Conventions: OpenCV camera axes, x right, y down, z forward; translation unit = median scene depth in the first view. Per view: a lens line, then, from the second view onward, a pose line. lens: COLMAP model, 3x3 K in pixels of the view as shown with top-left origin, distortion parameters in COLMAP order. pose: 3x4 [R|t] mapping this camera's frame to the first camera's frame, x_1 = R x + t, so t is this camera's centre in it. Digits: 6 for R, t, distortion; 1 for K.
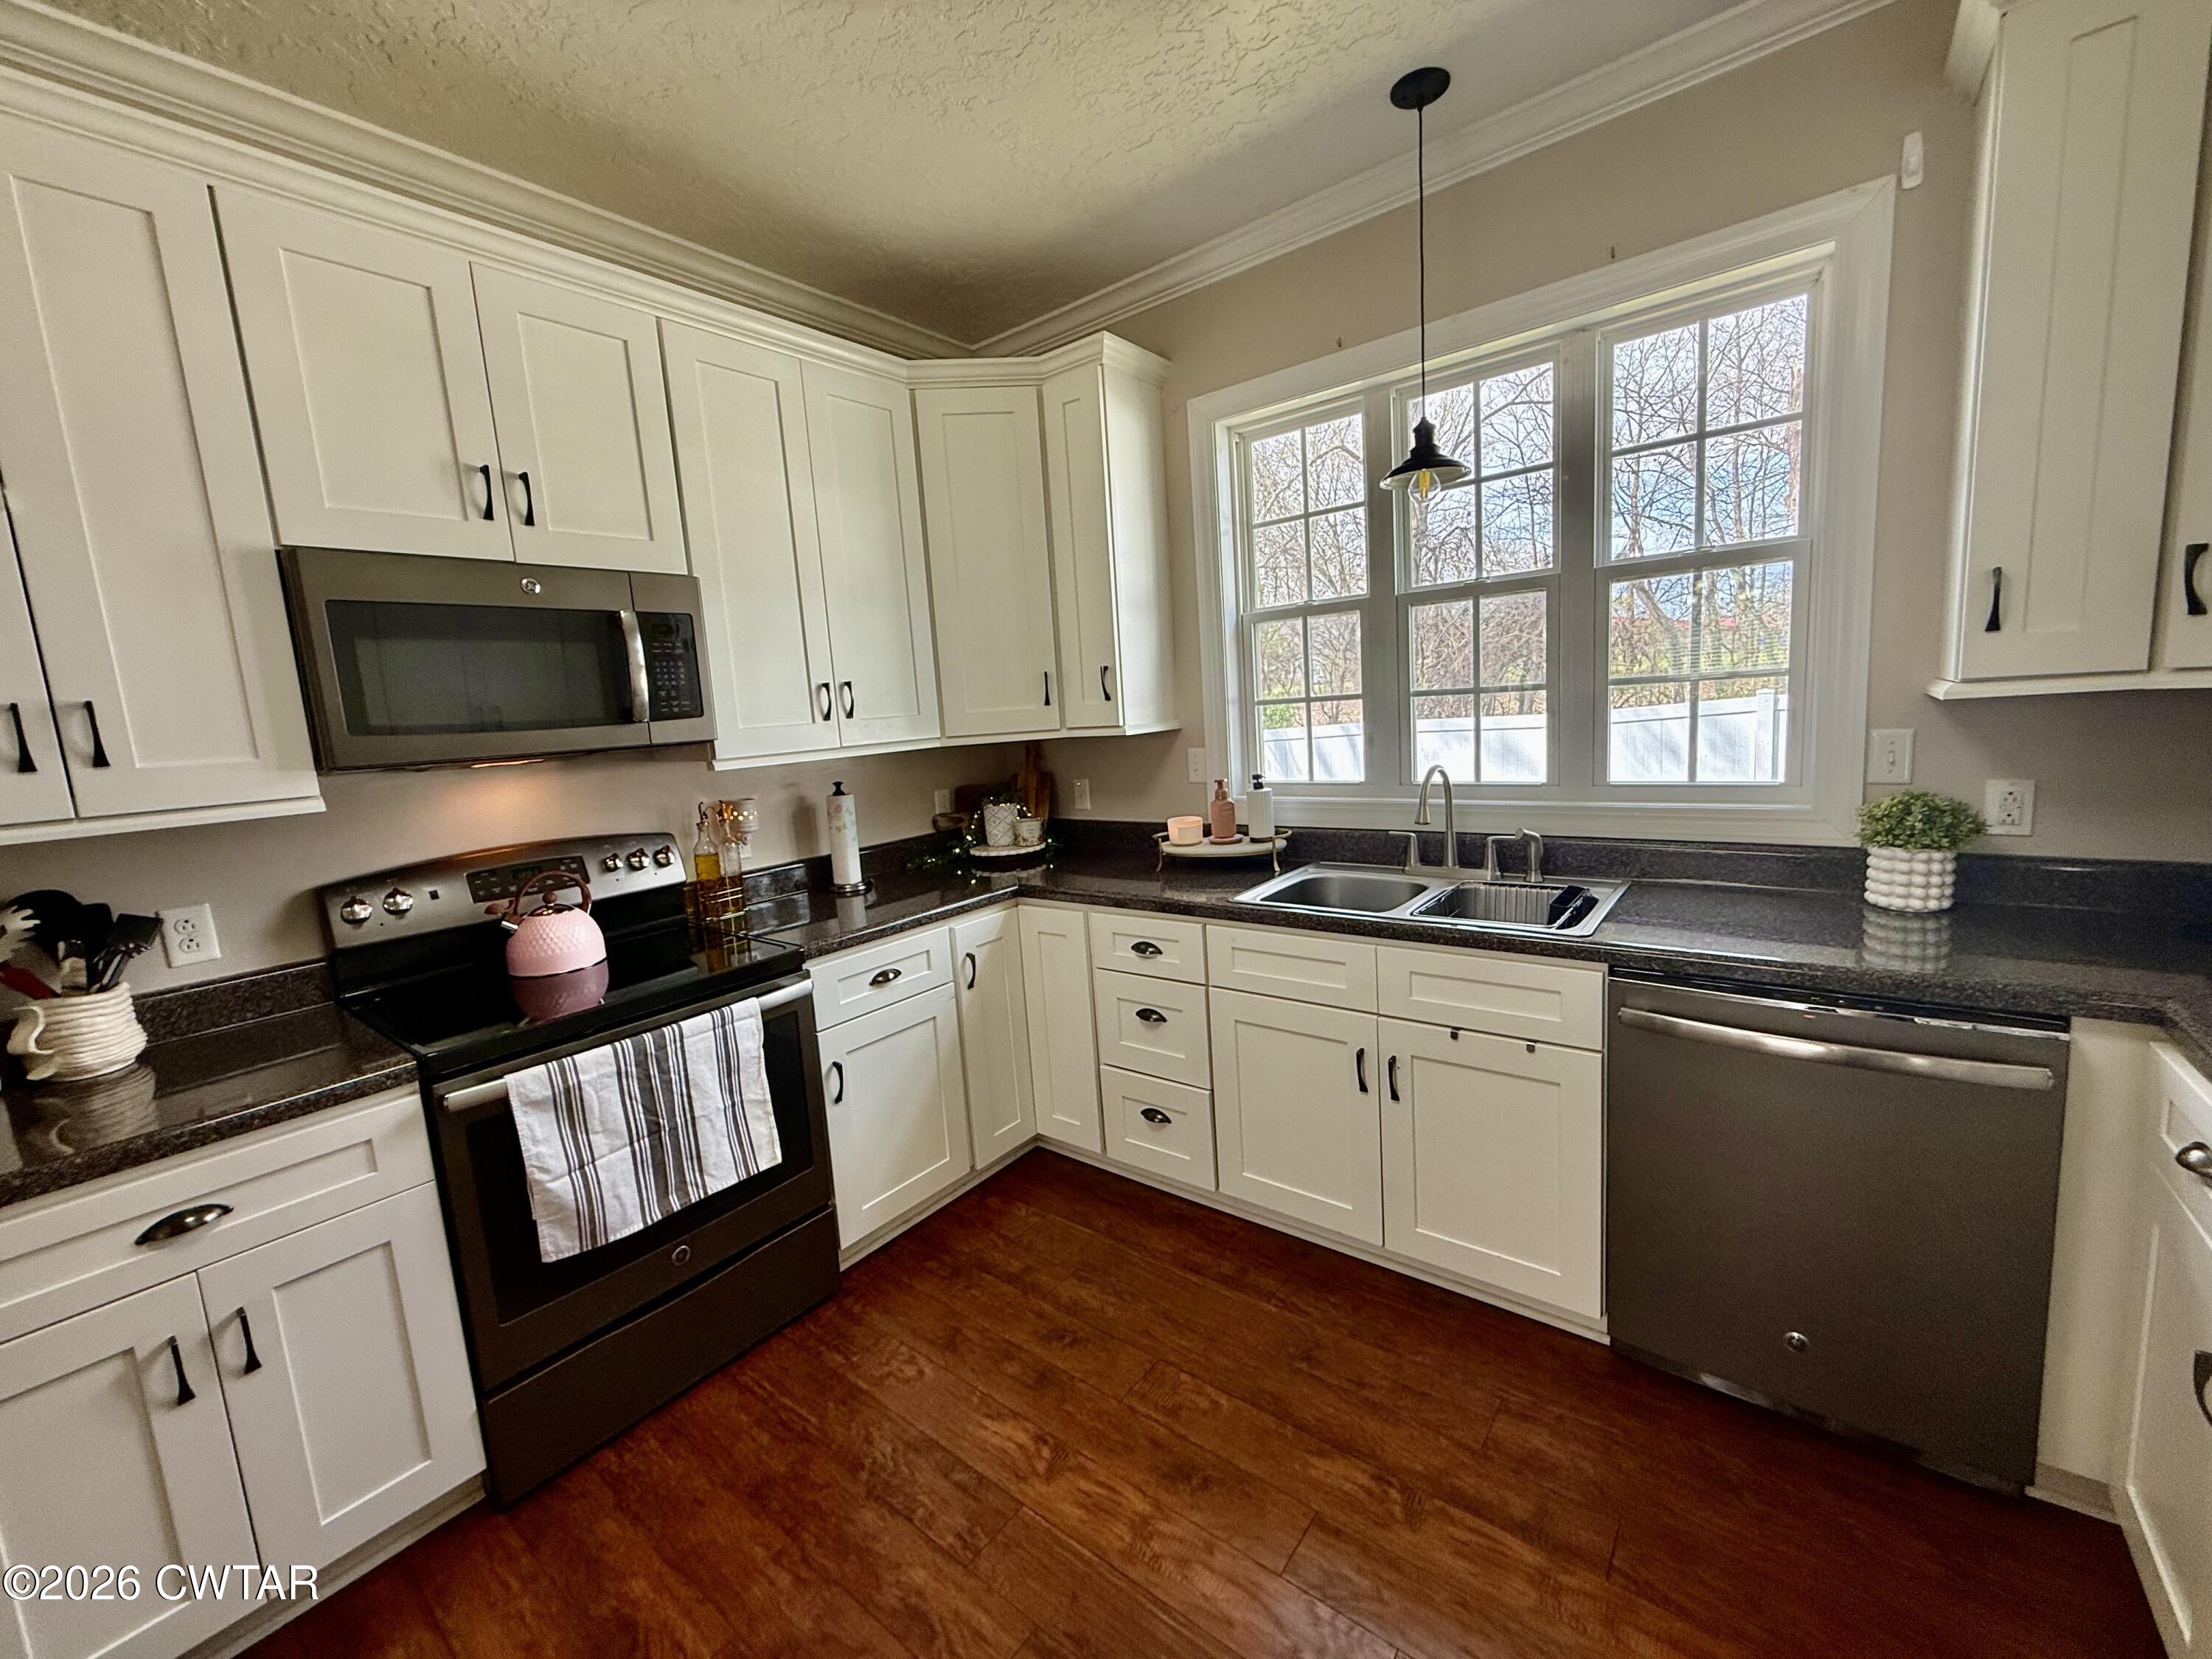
lens RADIAL K [[890.4, 0, 1106.0], [0, 890.4, 829.5], [0, 0, 1]] dist [-0.001375, -0.000046]
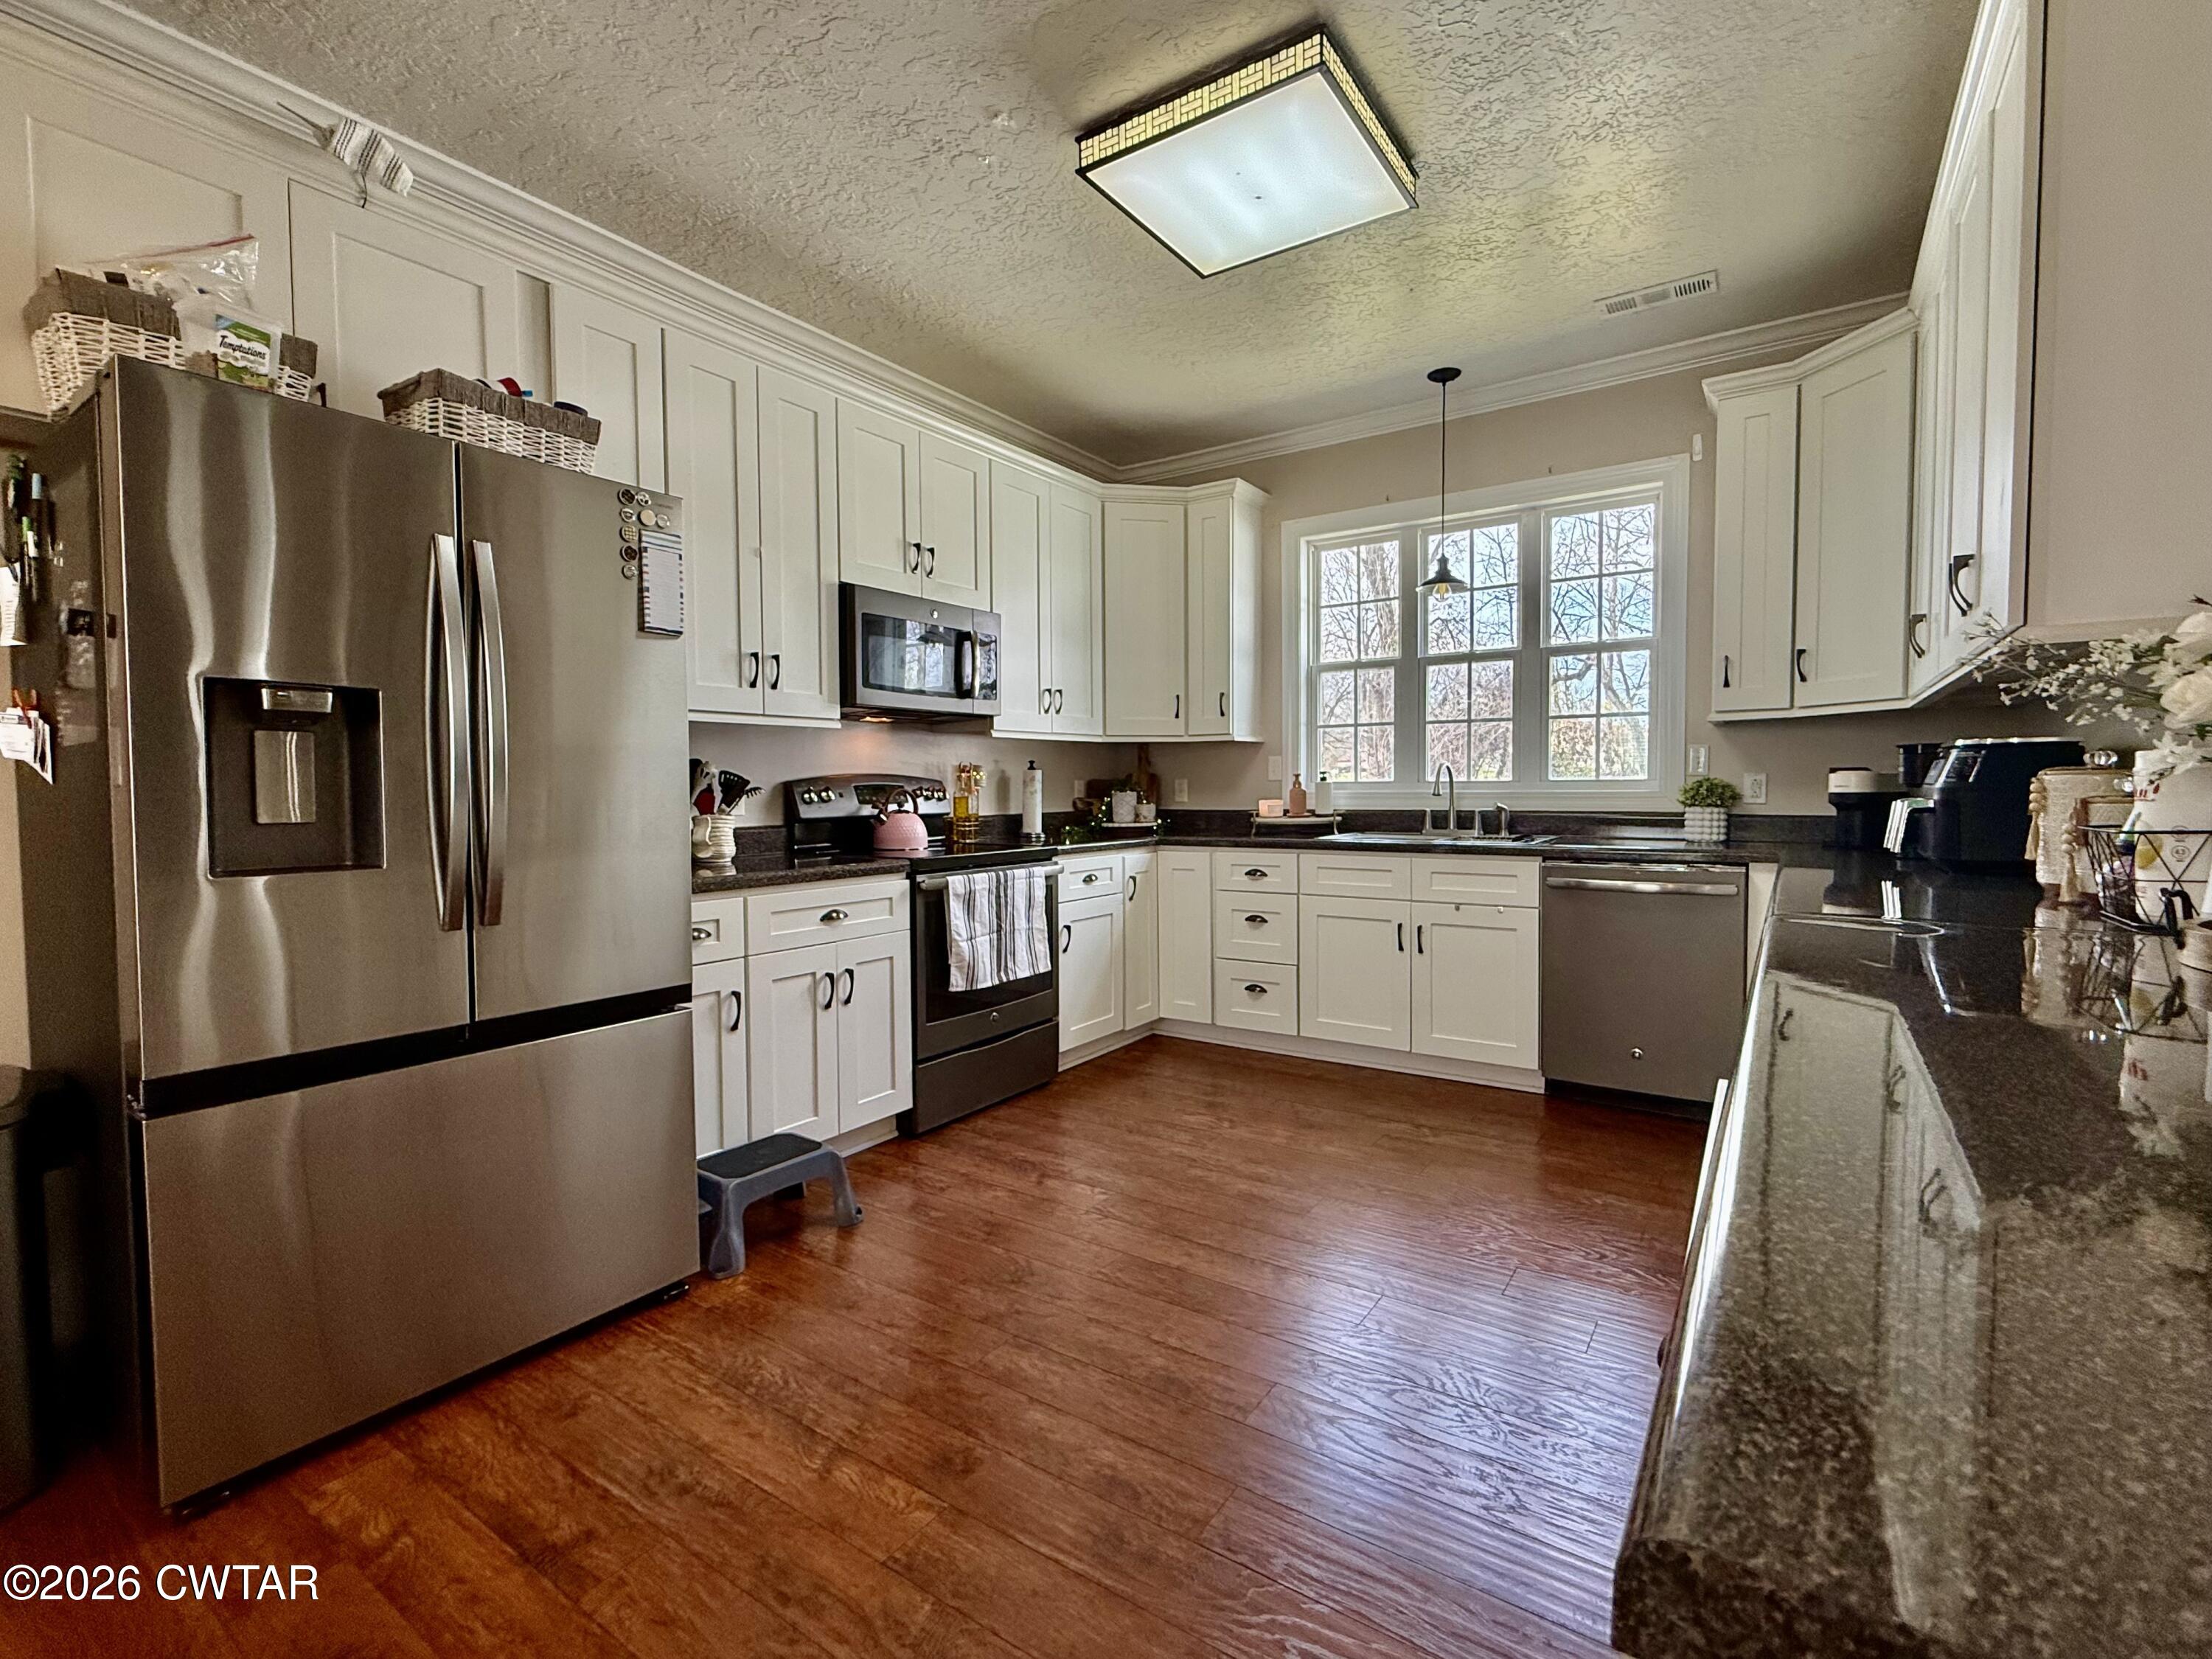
lens RADIAL K [[1042.3, 0, 1106.0], [0, 1042.3, 829.5], [0, 0, 1]] dist [-0.002232, -0.000254]
pose [[0.995731, 0.055919, 0.073443, -0.351481], [-0.048091, 0.993378, -0.104342, 0.263000], [-0.078791, 0.100364, 0.991826, -0.764143]]
